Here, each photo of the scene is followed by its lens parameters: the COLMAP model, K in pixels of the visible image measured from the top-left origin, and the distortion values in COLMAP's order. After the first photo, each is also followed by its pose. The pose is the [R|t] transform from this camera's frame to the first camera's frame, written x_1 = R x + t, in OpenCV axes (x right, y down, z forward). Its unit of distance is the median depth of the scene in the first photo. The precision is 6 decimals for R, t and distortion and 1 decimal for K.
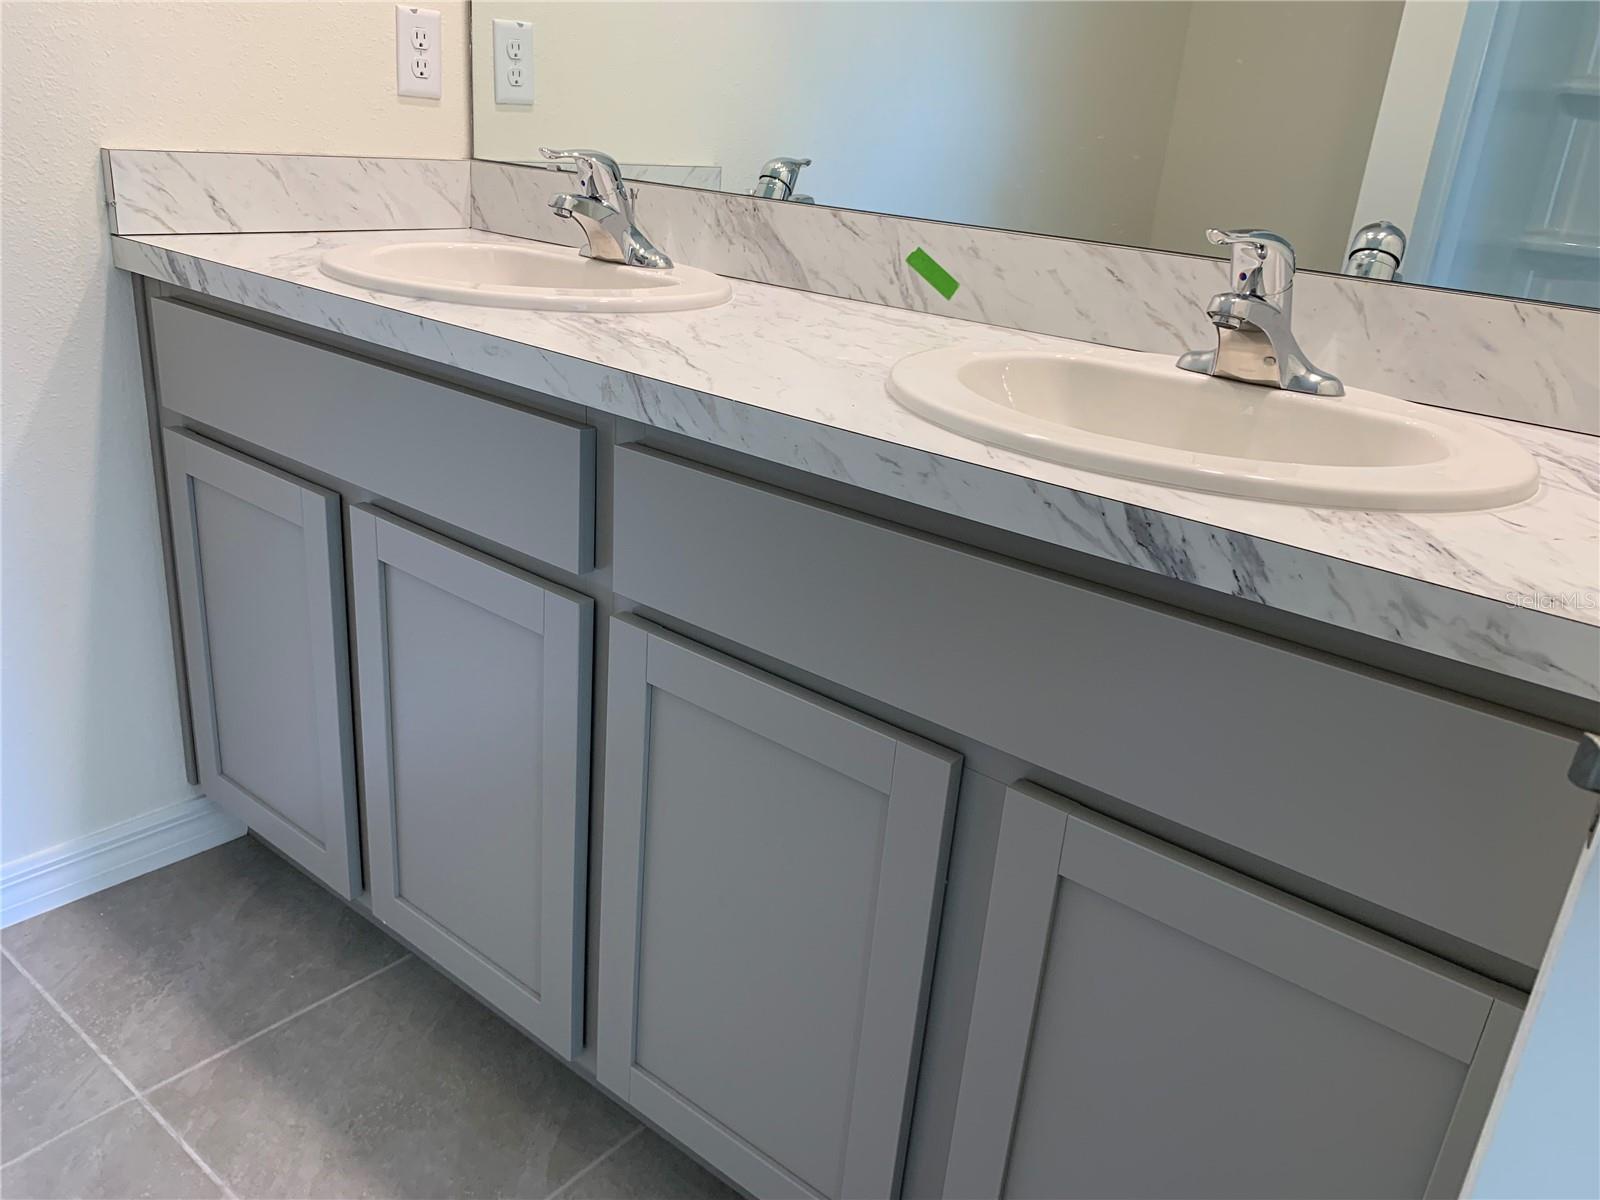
lens RADIAL K [[1219.2, 0, 801.3], [0, 1219.2, 644.3], [0, 0, 1]] dist [0.012297, -0.027294]
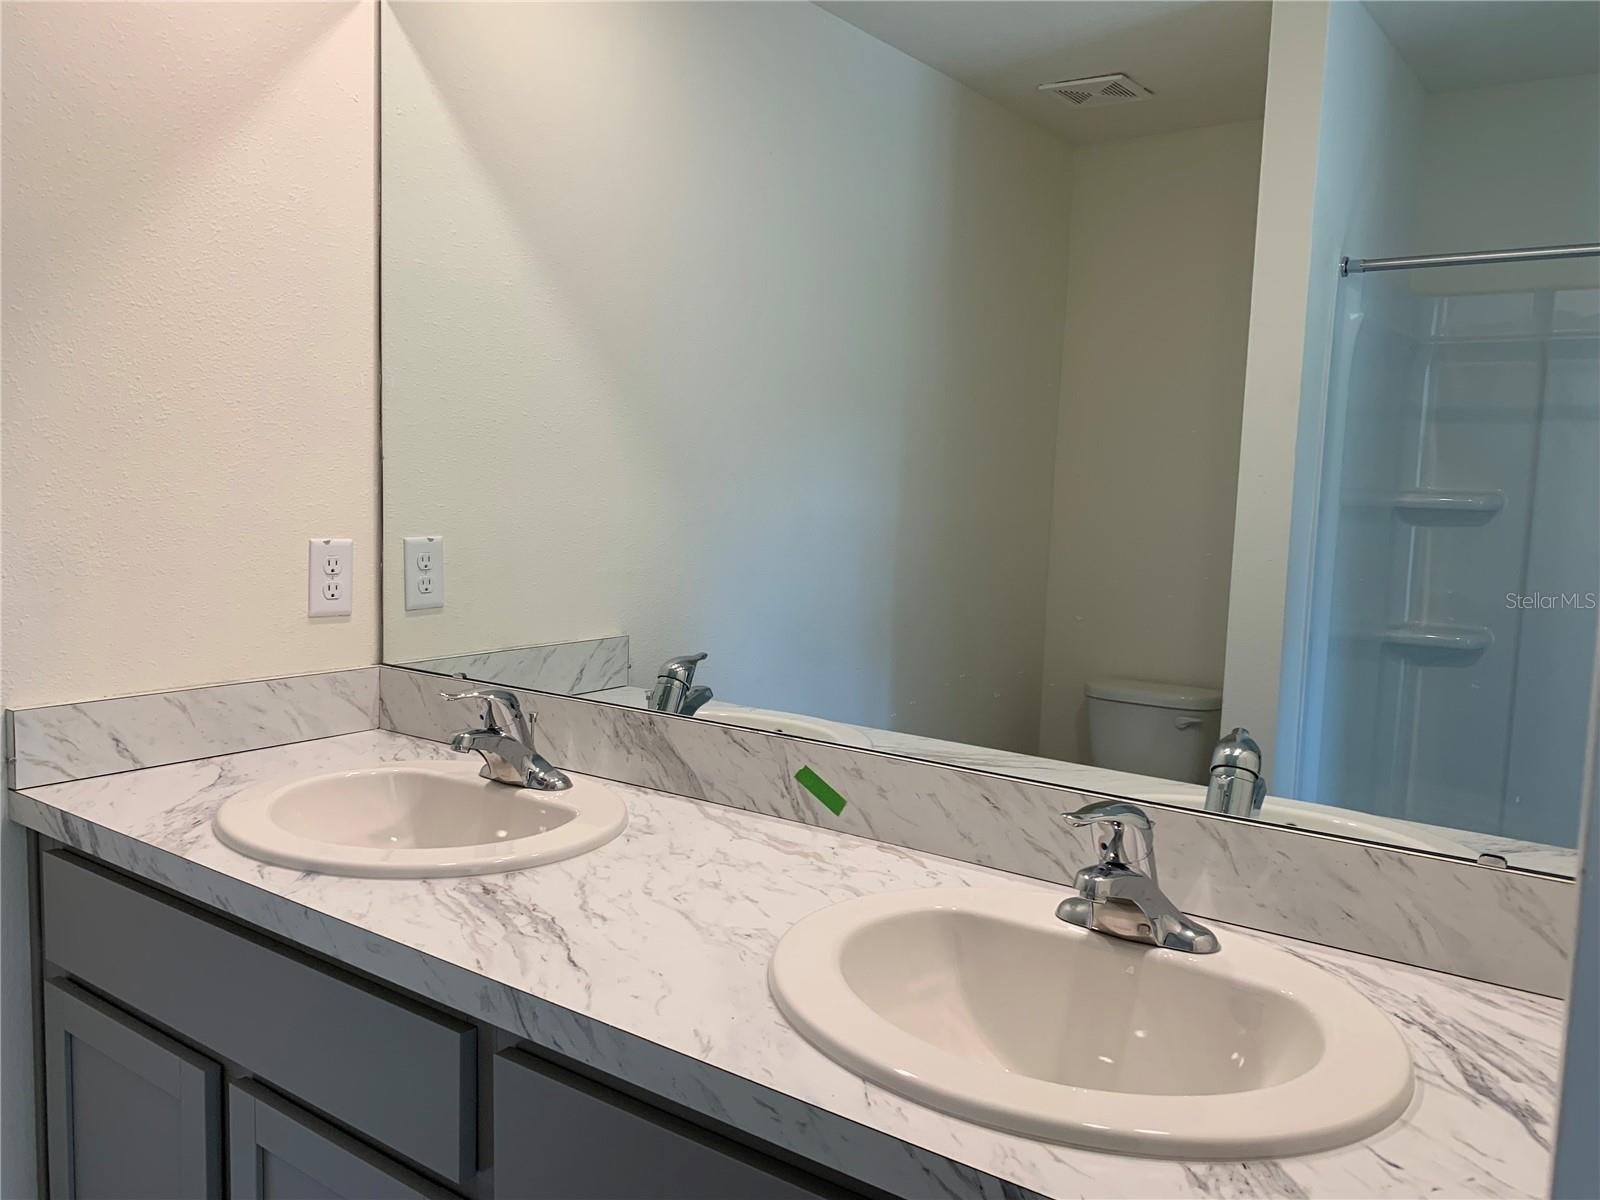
lens RADIAL K [[1219.2, 0, 802.7], [0, 1219.2, 610.1], [0, 0, 1]] dist [0.012297, -0.027294]
pose [[0.997272, -0.054330, 0.049971, 0.050398], [0.065602, 0.962678, -0.262578, -0.186353], [-0.033840, 0.265140, 0.963616, -0.035563]]
